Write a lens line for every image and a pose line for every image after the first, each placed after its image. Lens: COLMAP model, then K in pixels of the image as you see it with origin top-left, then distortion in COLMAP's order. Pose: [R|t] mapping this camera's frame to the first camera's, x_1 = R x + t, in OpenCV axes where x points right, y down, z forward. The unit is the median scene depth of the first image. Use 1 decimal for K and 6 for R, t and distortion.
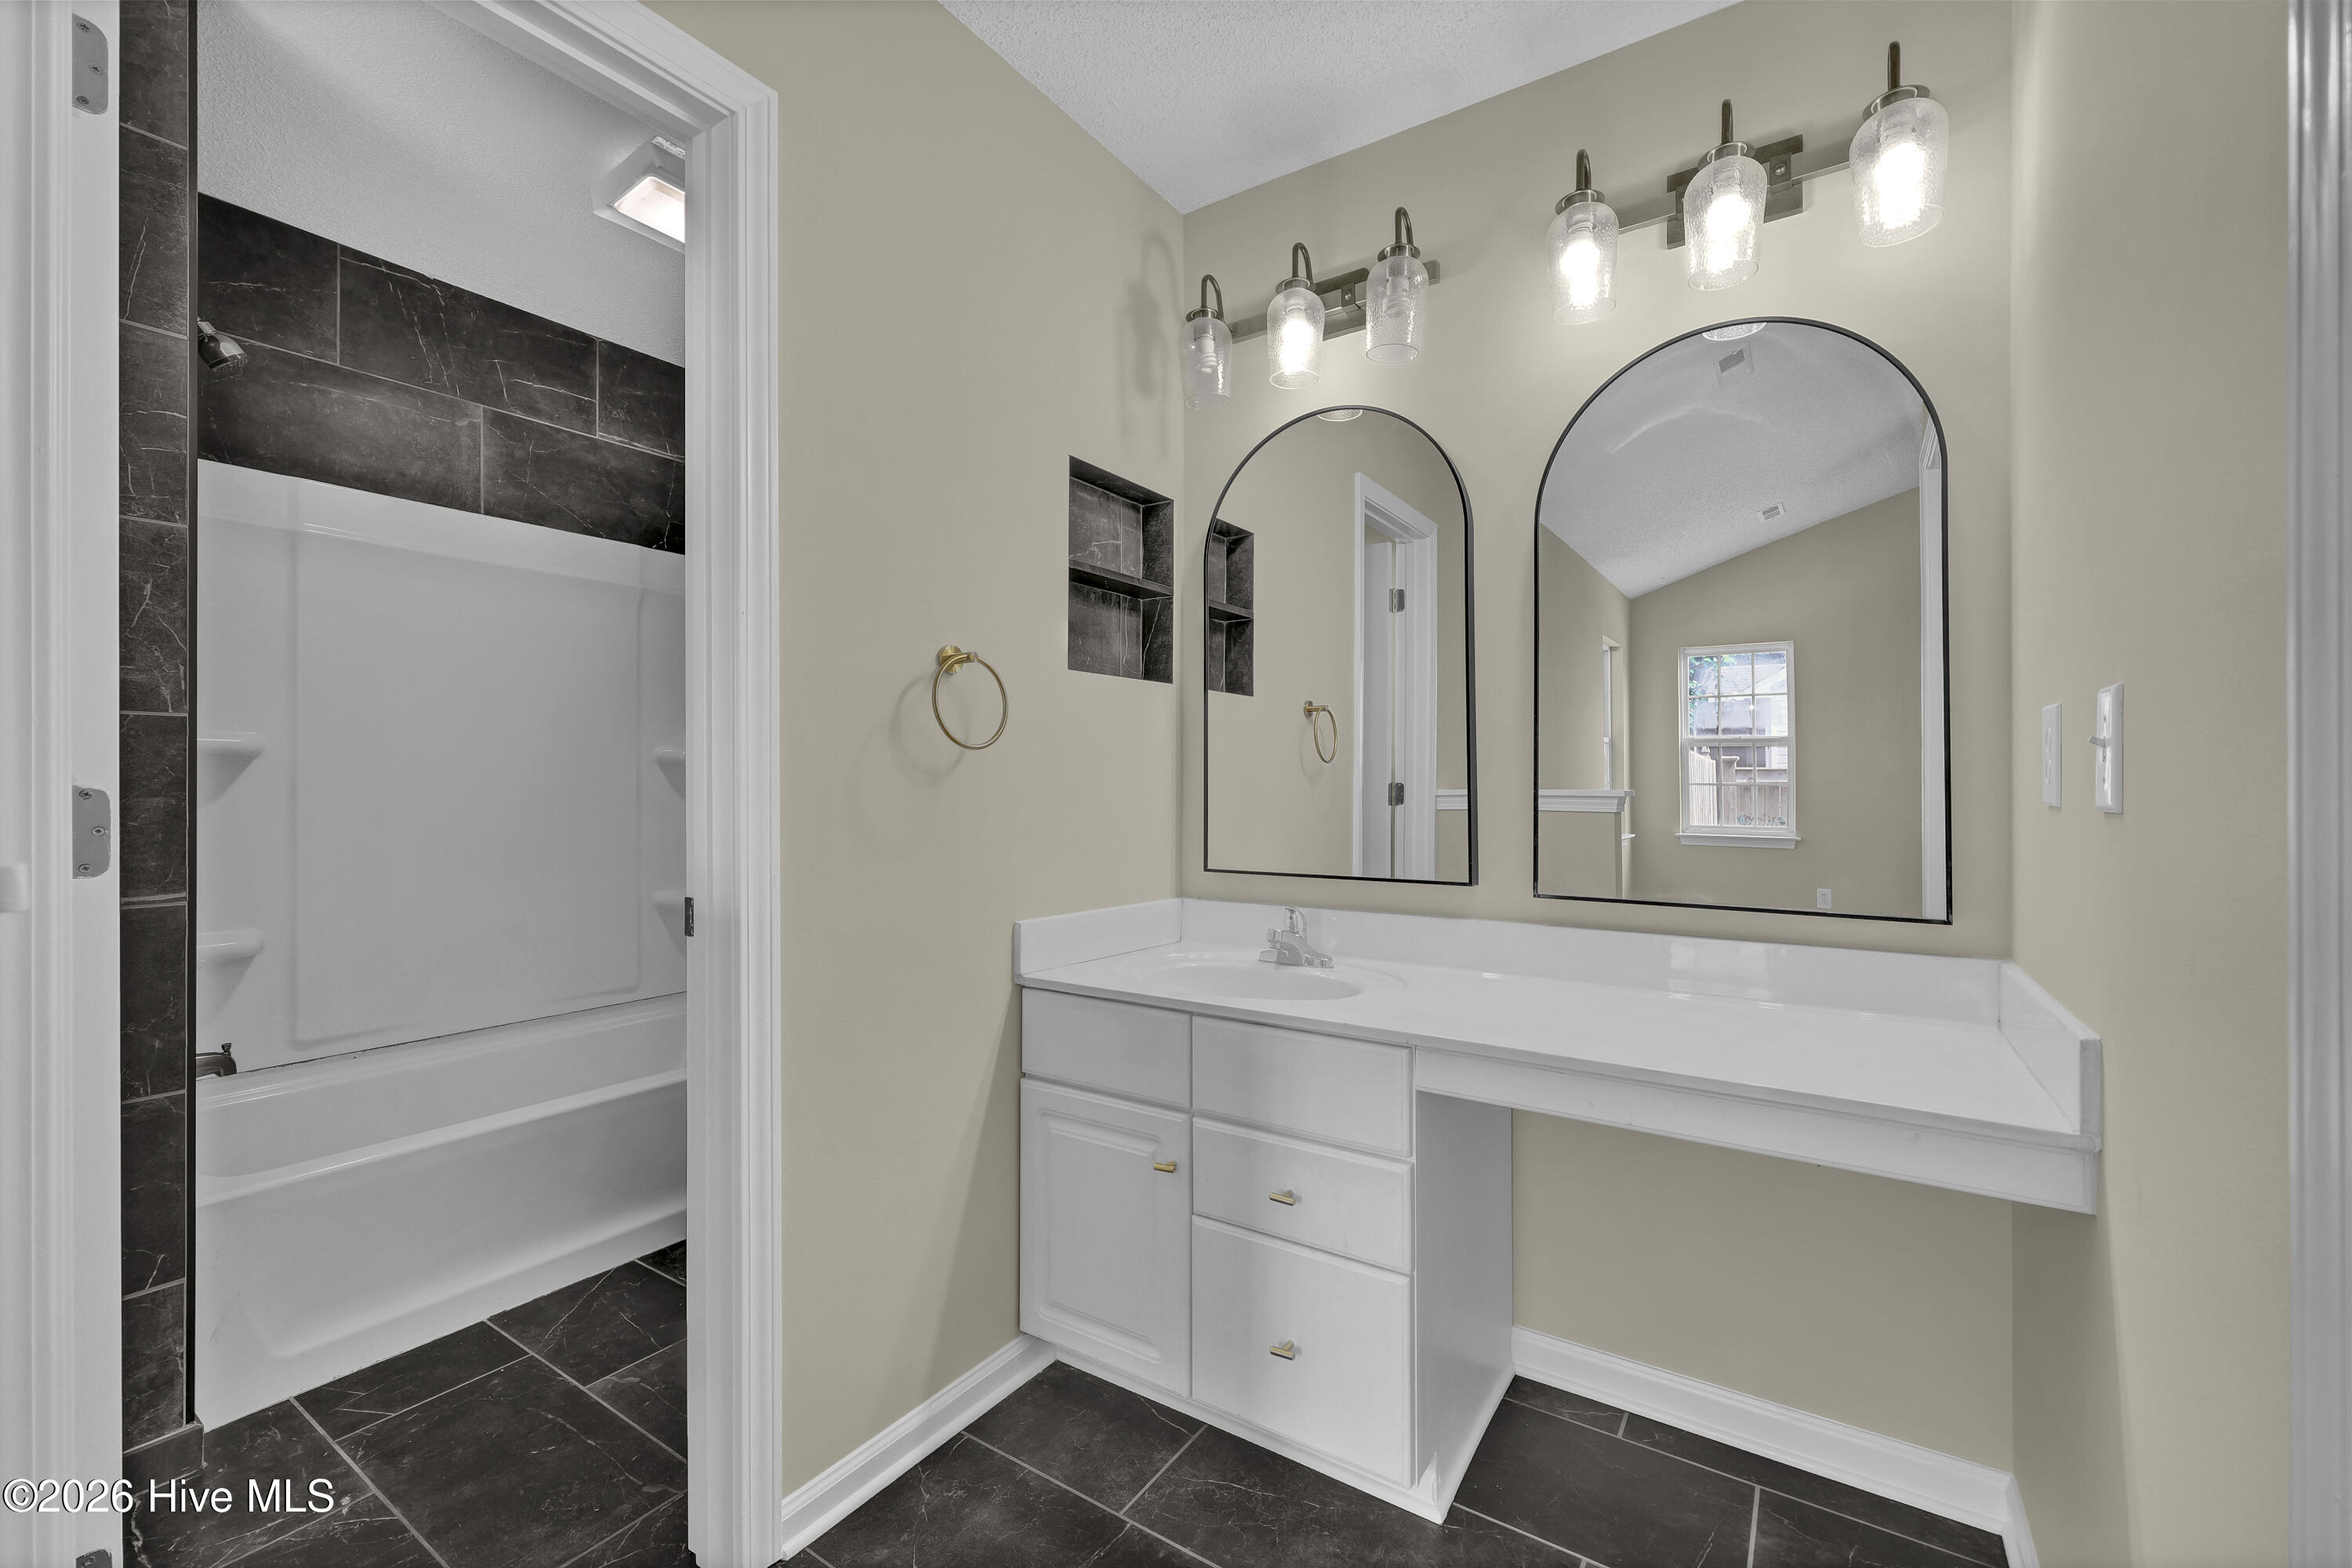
lens RADIAL K [[1002.4, 0, 1200.1], [0, 1002.4, 776.1], [0, 0, 1]] dist [-0.000694, 0.000803]
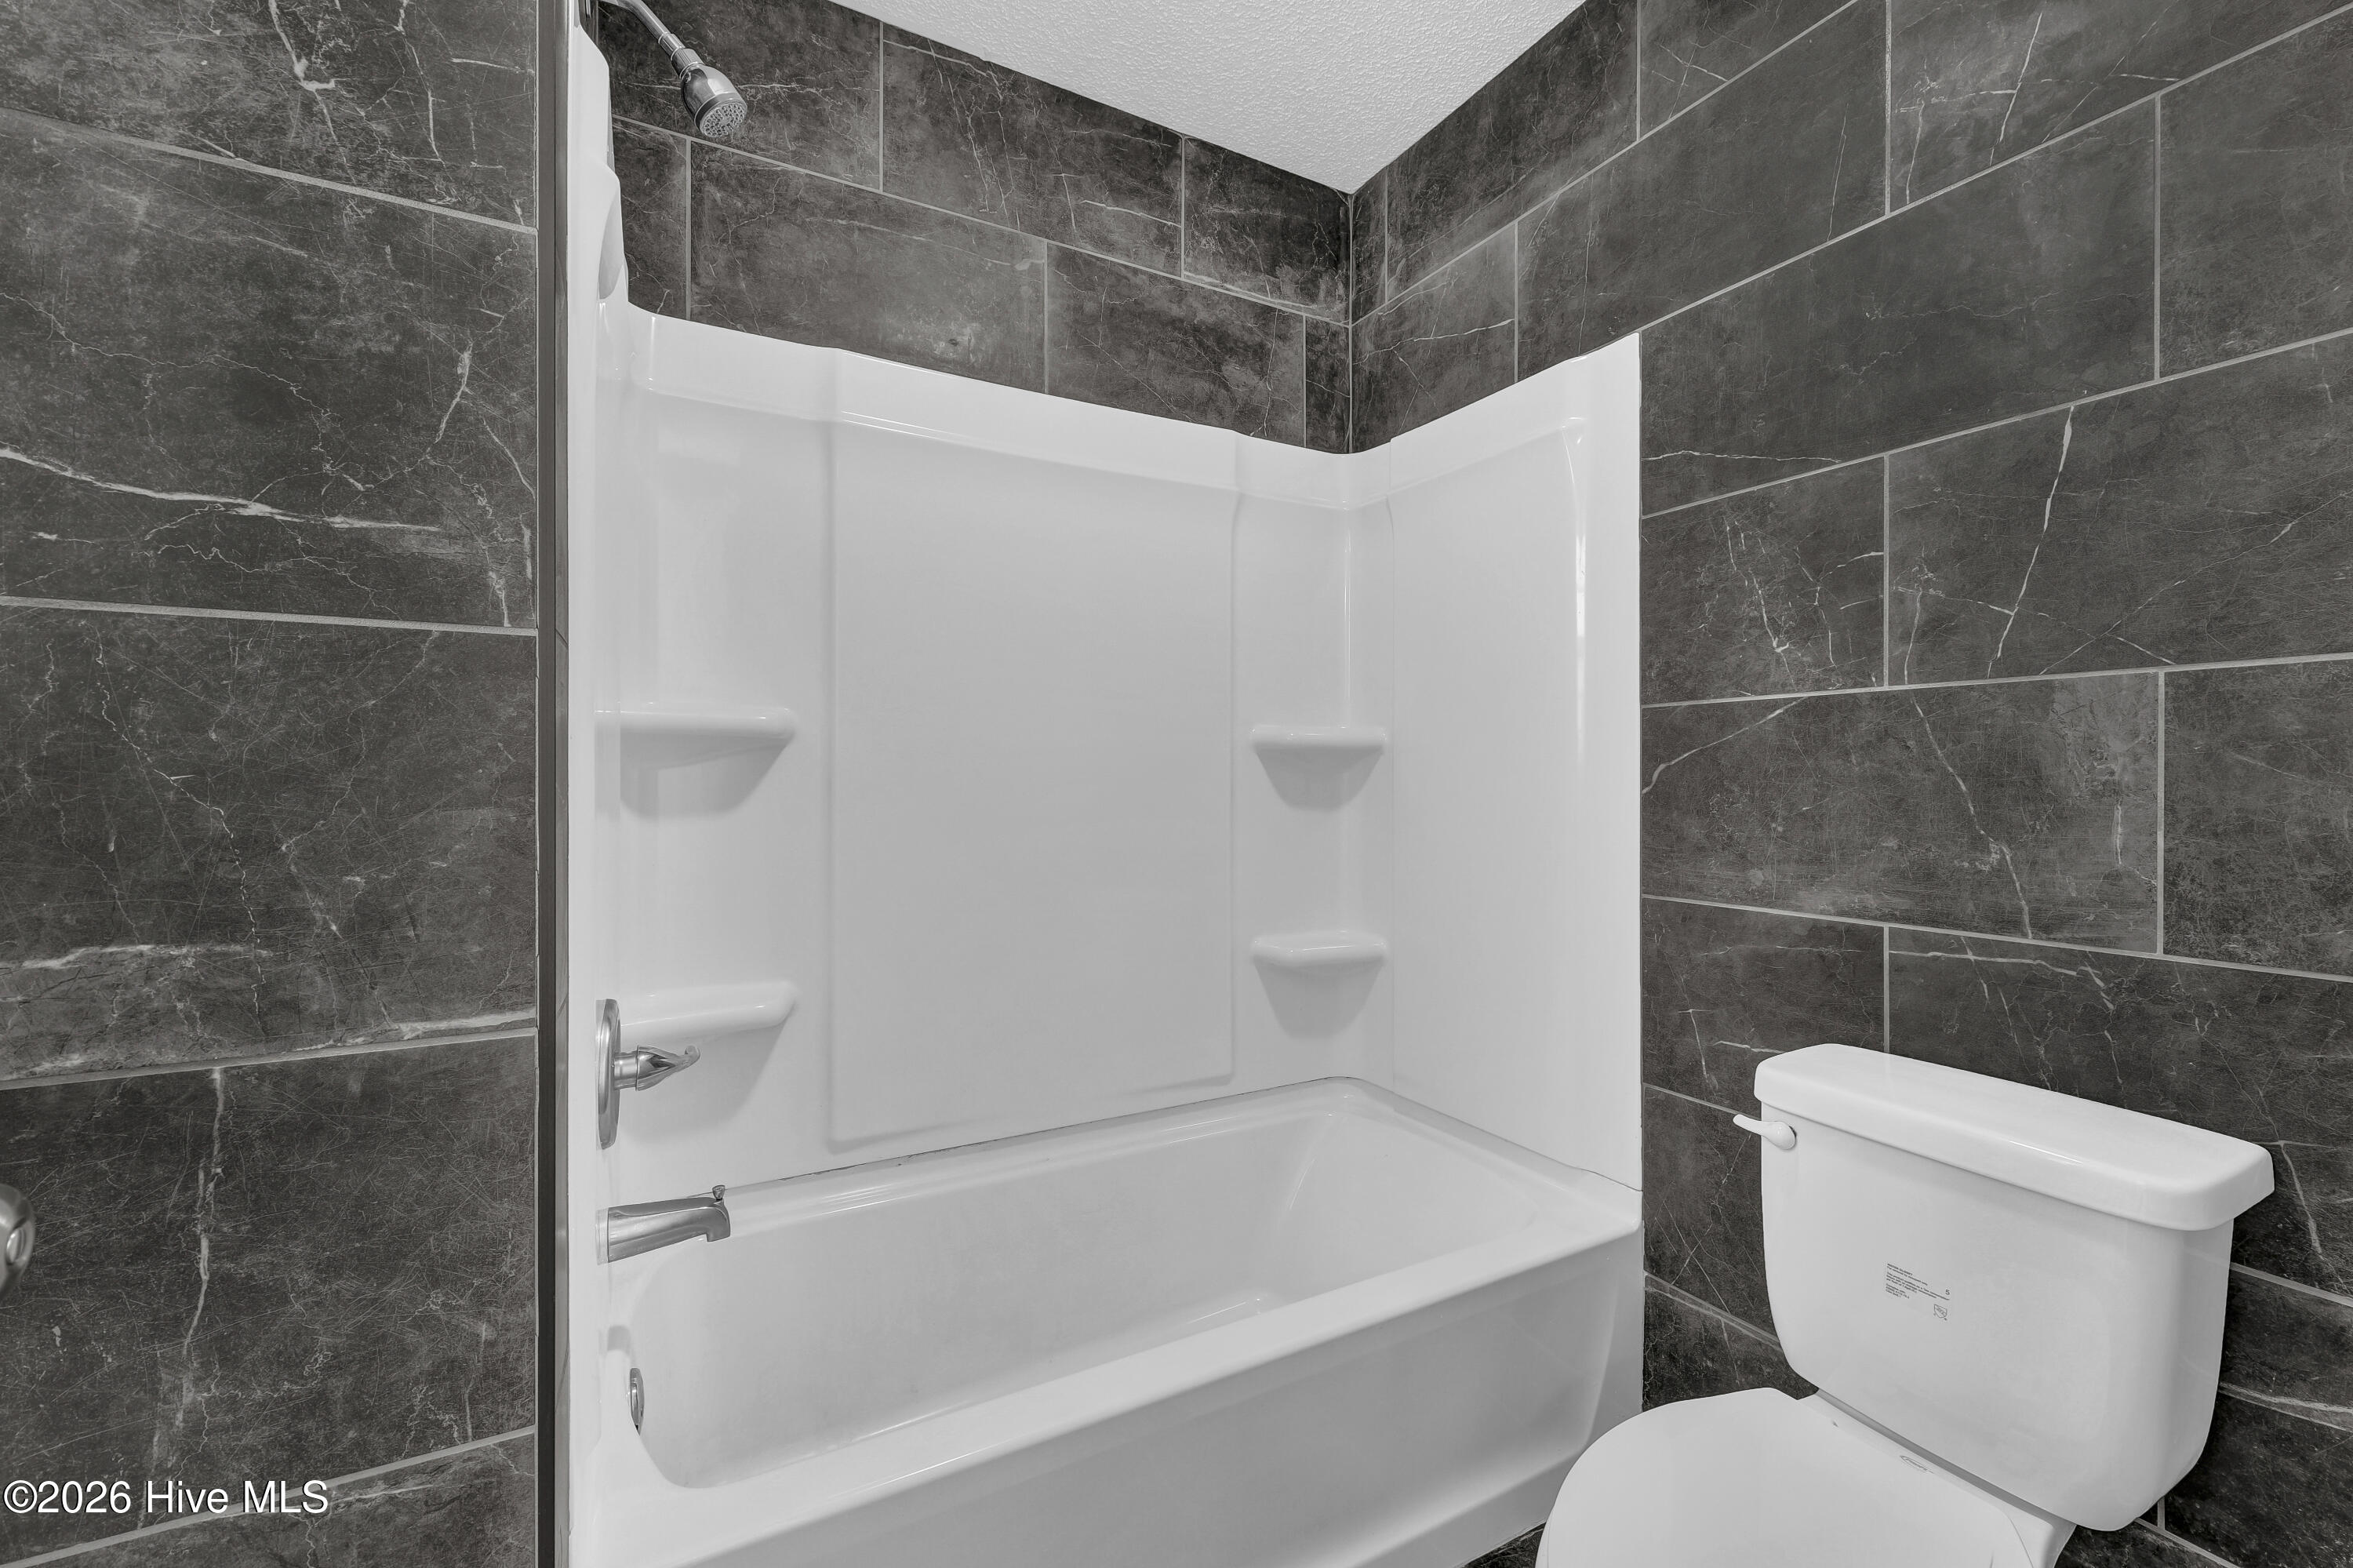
lens RADIAL K [[1002.8, 0, 1165.3], [0, 1002.8, 778.8], [0, 0, 1]] dist [-0.000694, 0.000803]
pose [[0.876765, 0.003044, -0.480910, -0.313835], [-0.000753, 0.999987, 0.004957, 0.003084], [0.480919, -0.003984, 0.876756, 0.436186]]
